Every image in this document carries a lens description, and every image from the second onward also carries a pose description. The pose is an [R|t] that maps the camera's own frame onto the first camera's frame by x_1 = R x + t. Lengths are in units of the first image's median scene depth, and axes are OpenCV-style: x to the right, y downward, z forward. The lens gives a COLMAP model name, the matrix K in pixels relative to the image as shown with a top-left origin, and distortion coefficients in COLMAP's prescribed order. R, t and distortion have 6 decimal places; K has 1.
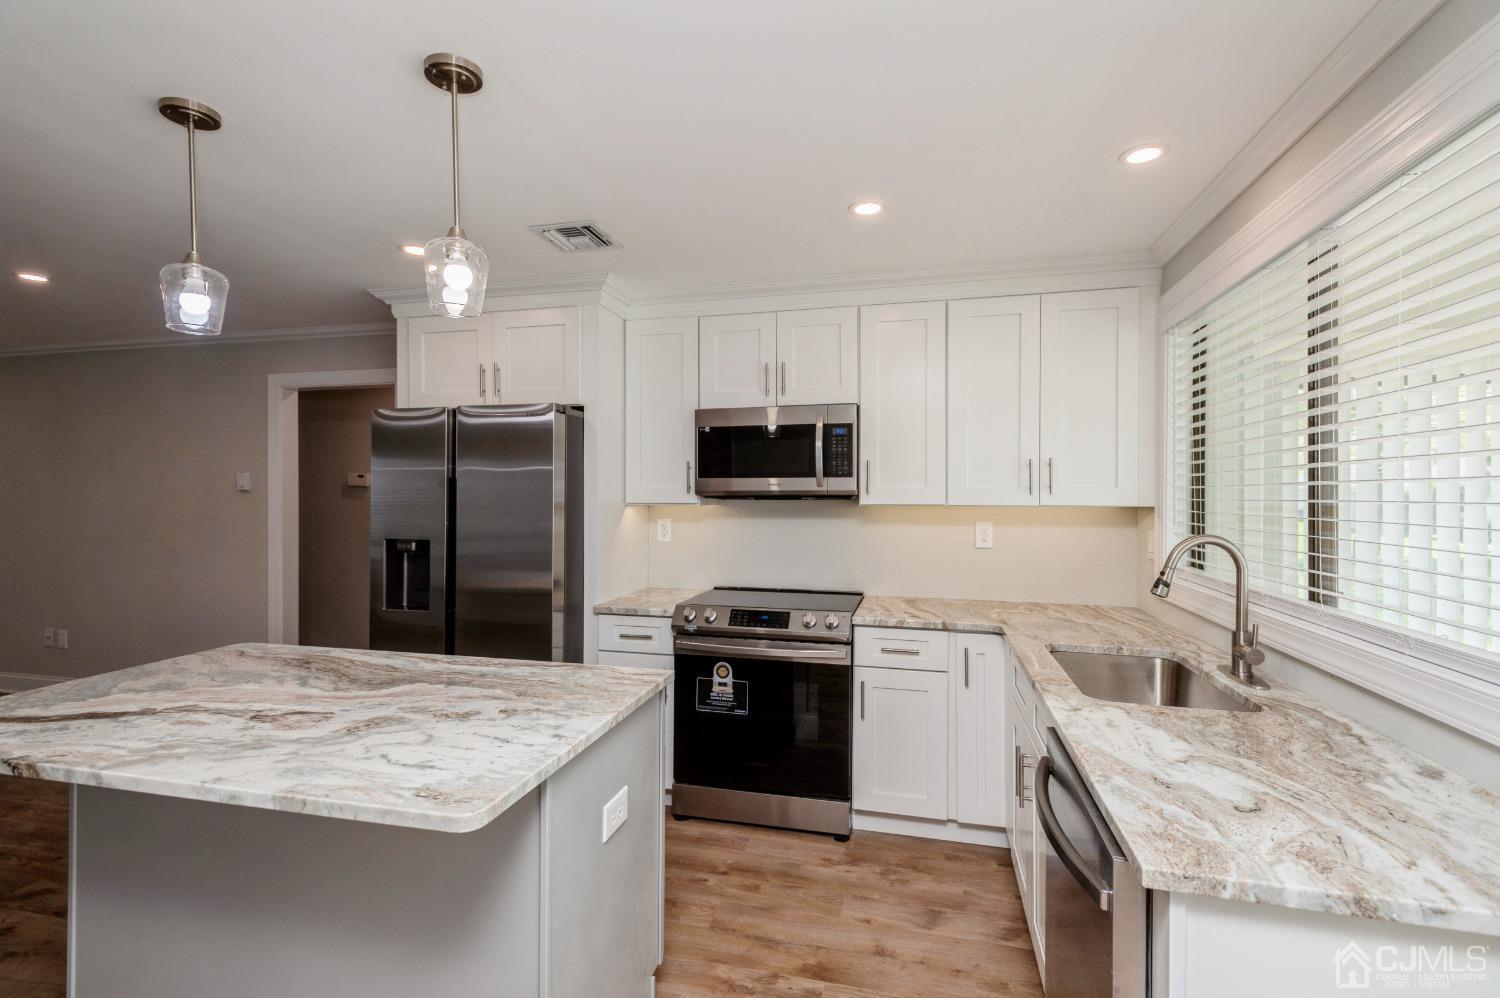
lens RADIAL K [[697.7, 0, 747.2], [0, 697.7, 493.6], [0, 0, 1]] dist [0.017345, -0.007089]
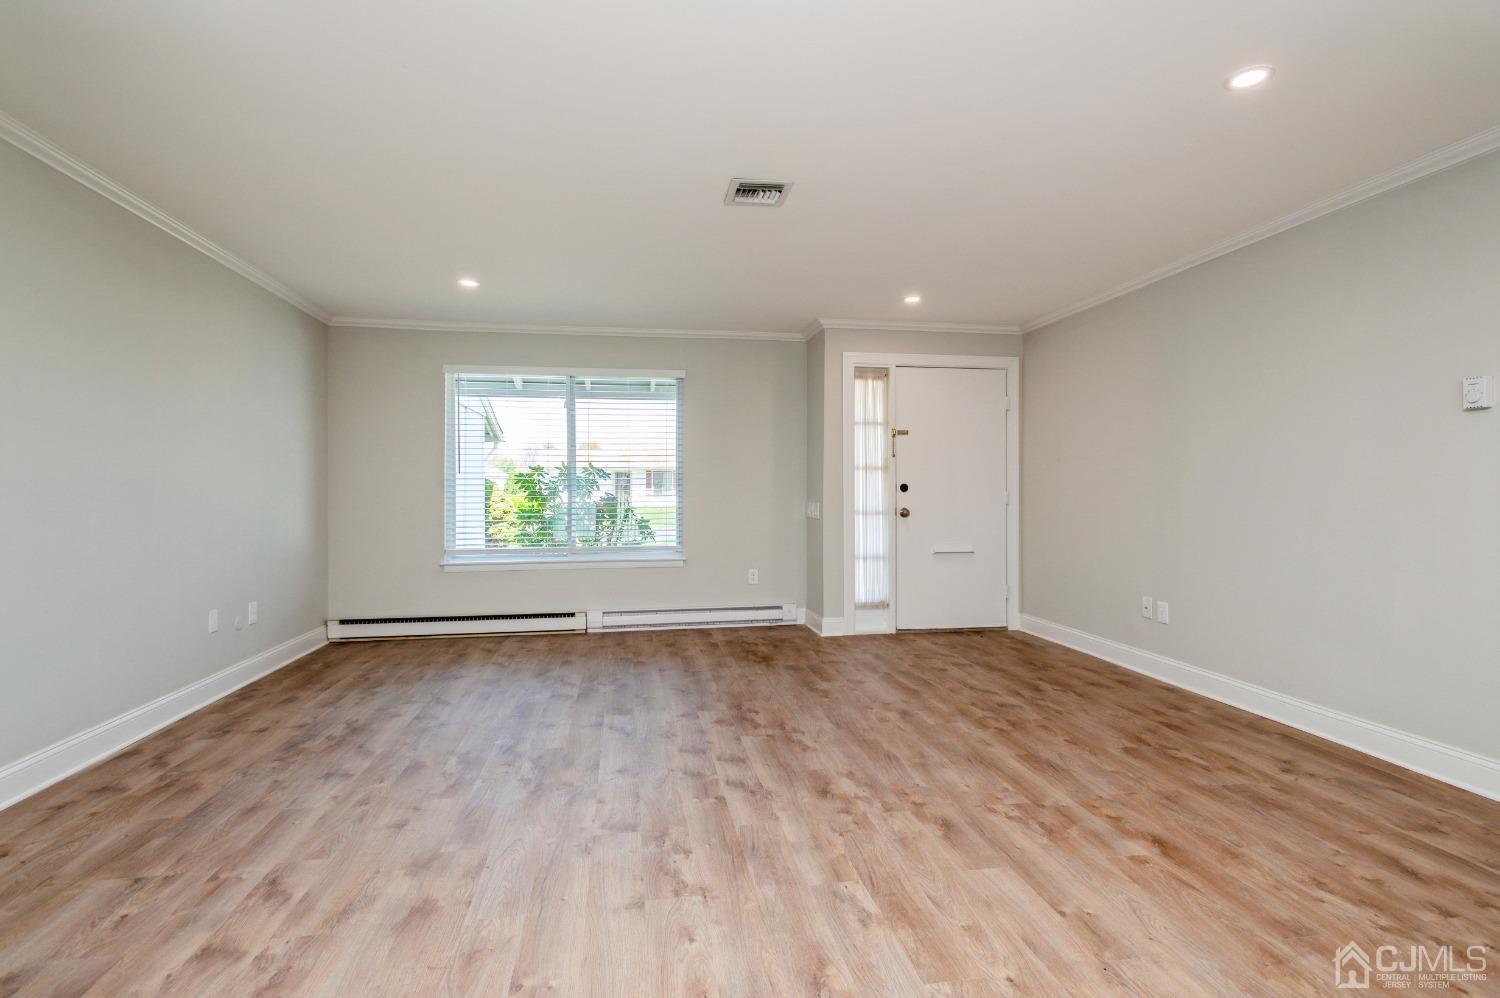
lens RADIAL K [[705.7, 0, 750.0], [0, 705.7, 499.0], [0, 0, 1]] dist [0.024869, -0.008035]
pose [[0.404519, 0.009737, -0.914478, -0.639355], [0.000999, 0.999938, 0.011089, 0.097717], [0.914529, -0.005399, 0.404484, 0.312741]]
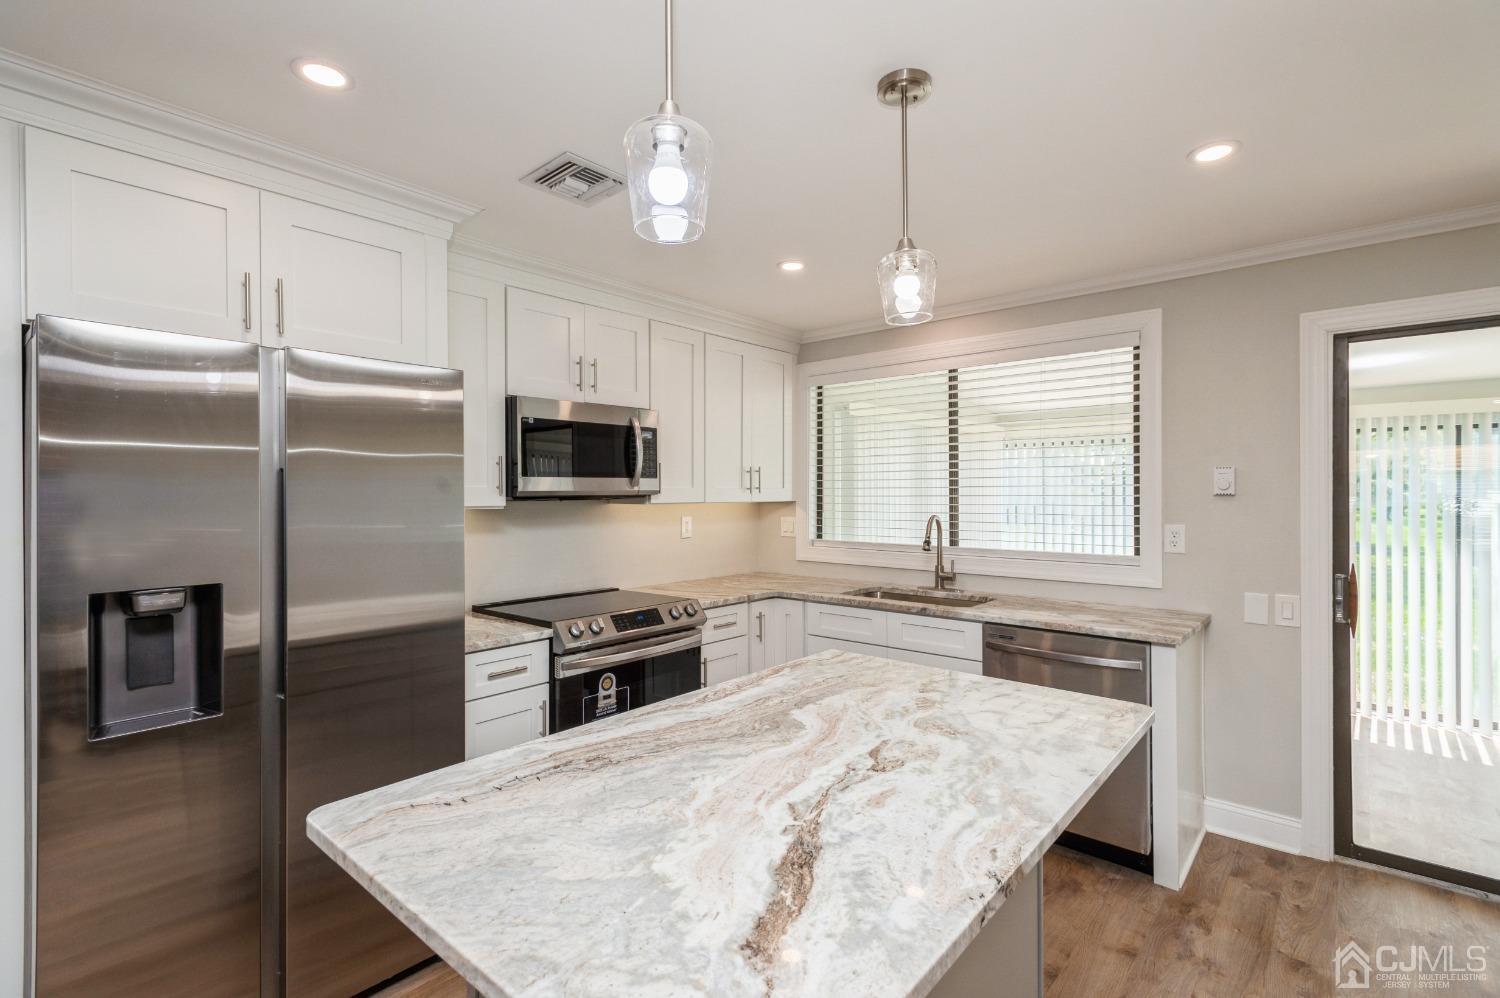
lens RADIAL K [[697.7, 0, 747.2], [0, 697.7, 493.6], [0, 0, 1]] dist [0.017345, -0.007089]
pose [[0.451330, -0.002889, 0.892353, -0.808677], [0.002358, 0.999995, 0.002045, -0.002189], [-0.892354, 0.001182, 0.451334, 0.416946]]
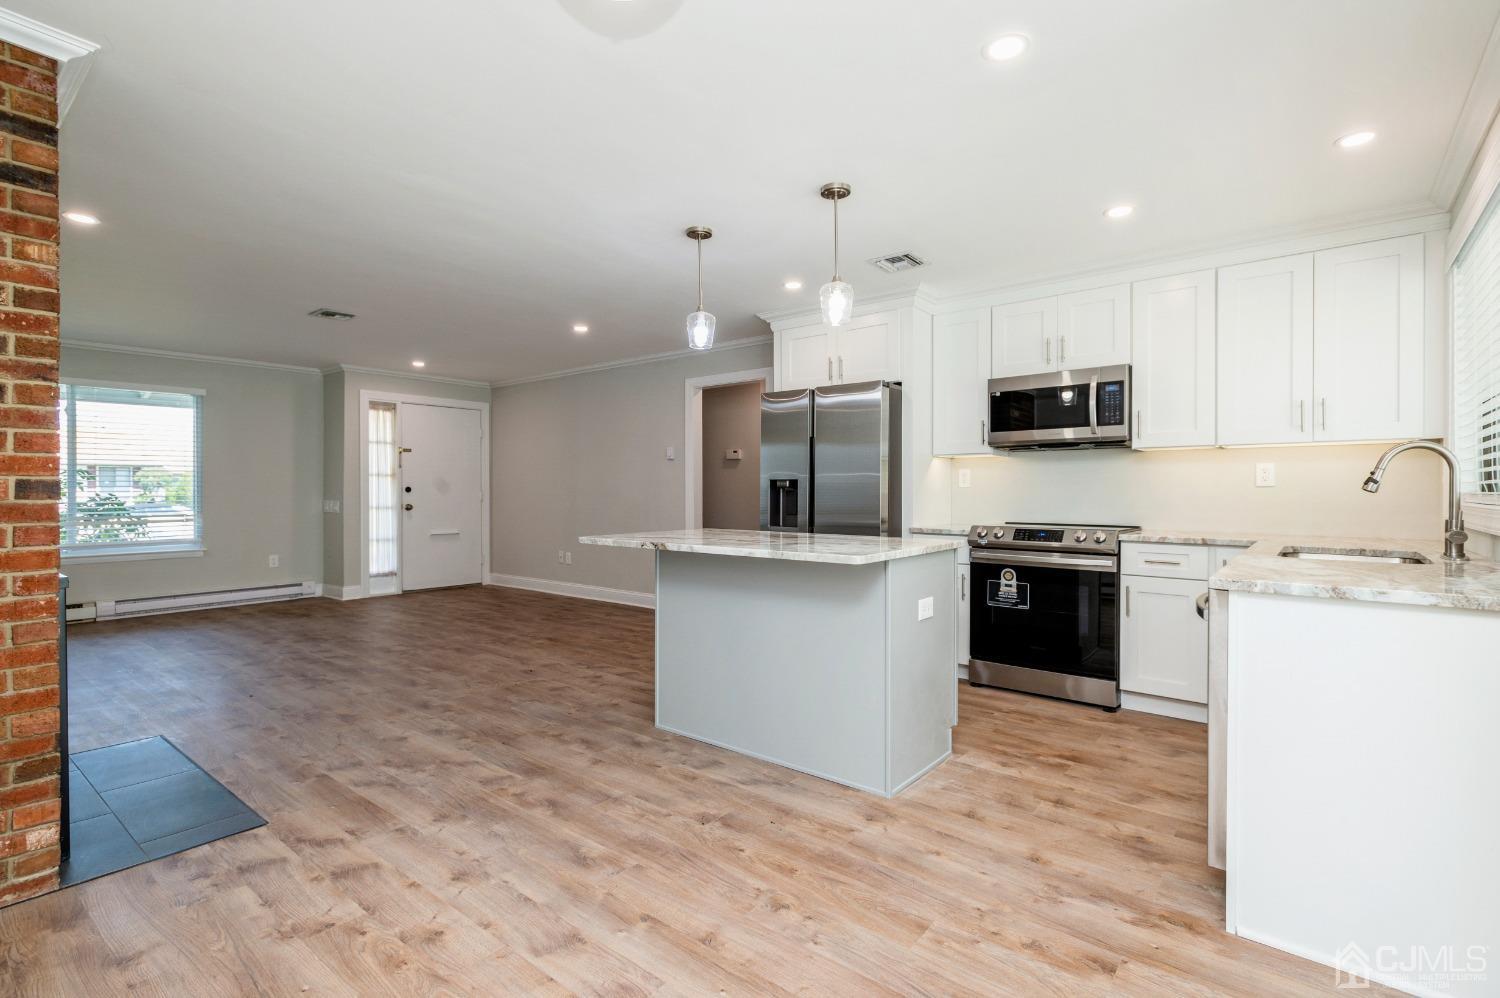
lens RADIAL K [[697.7, 0, 747.2], [0, 697.7, 493.6], [0, 0, 1]] dist [0.017345, -0.007089]
pose [[0.907028, 0.000304, -0.421070, 0.074878], [0.001082, 0.999995, 0.003053, 0.098103], [0.421068, -0.003225, 0.907023, -0.407920]]
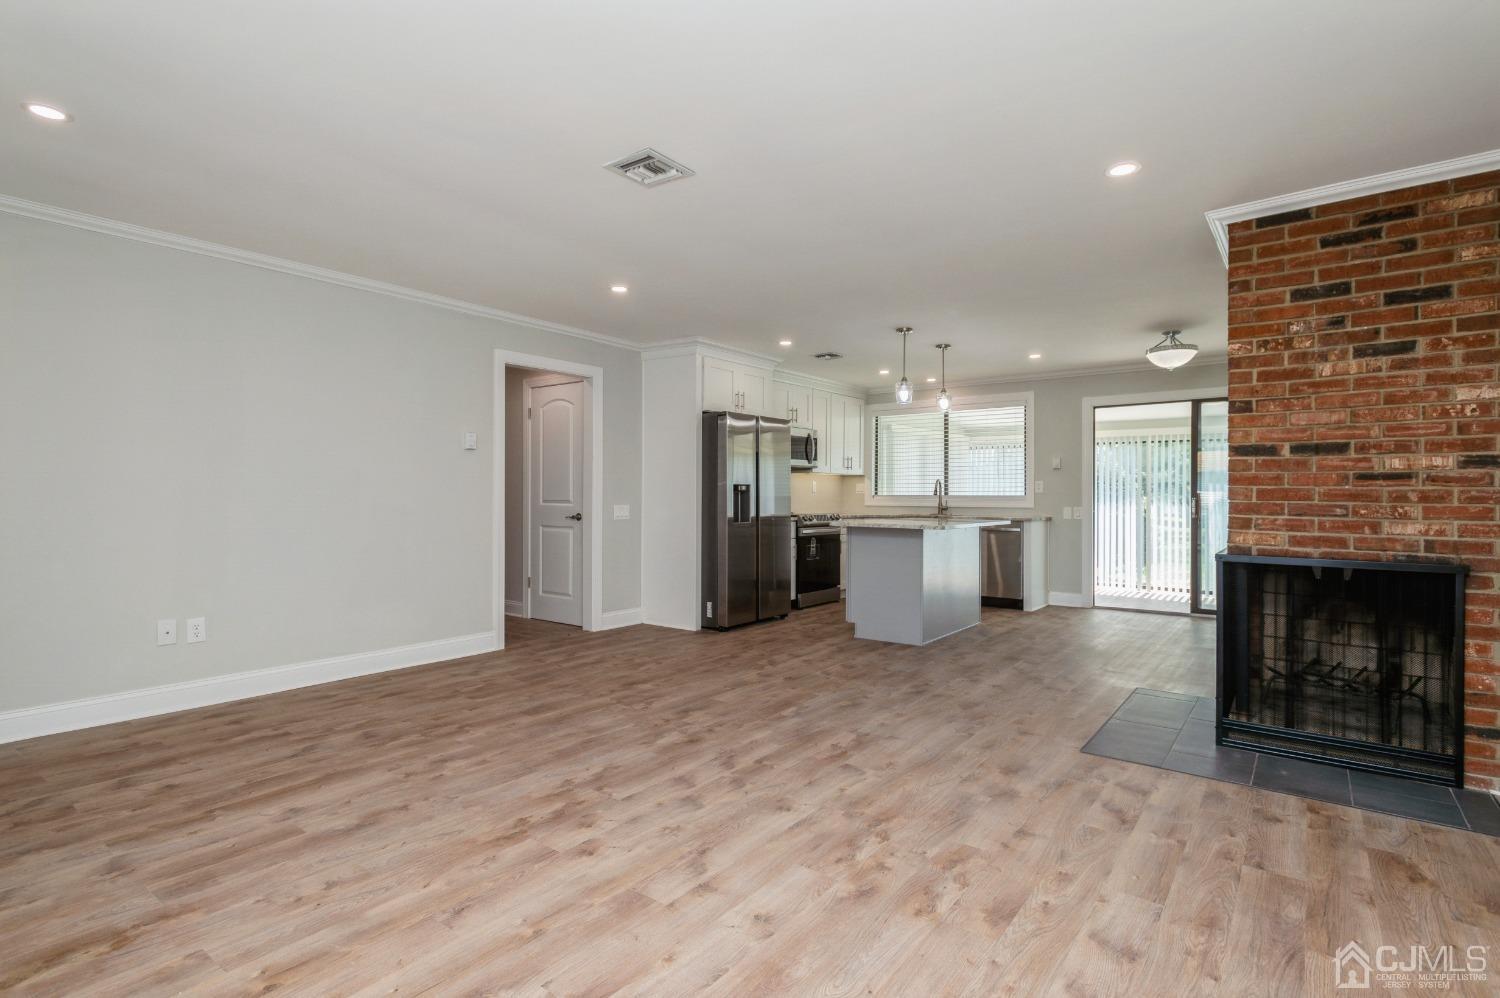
lens RADIAL K [[742.7, 0, 743.8], [0, 742.7, 493.9], [0, 0, 1]] dist [0.013024, -0.010605]
pose [[0.398376, 0.000760, 0.917222, -2.467264], [-0.003689, 0.999993, 0.000774, 0.095161], [-0.917215, -0.003692, 0.398376, 0.228214]]
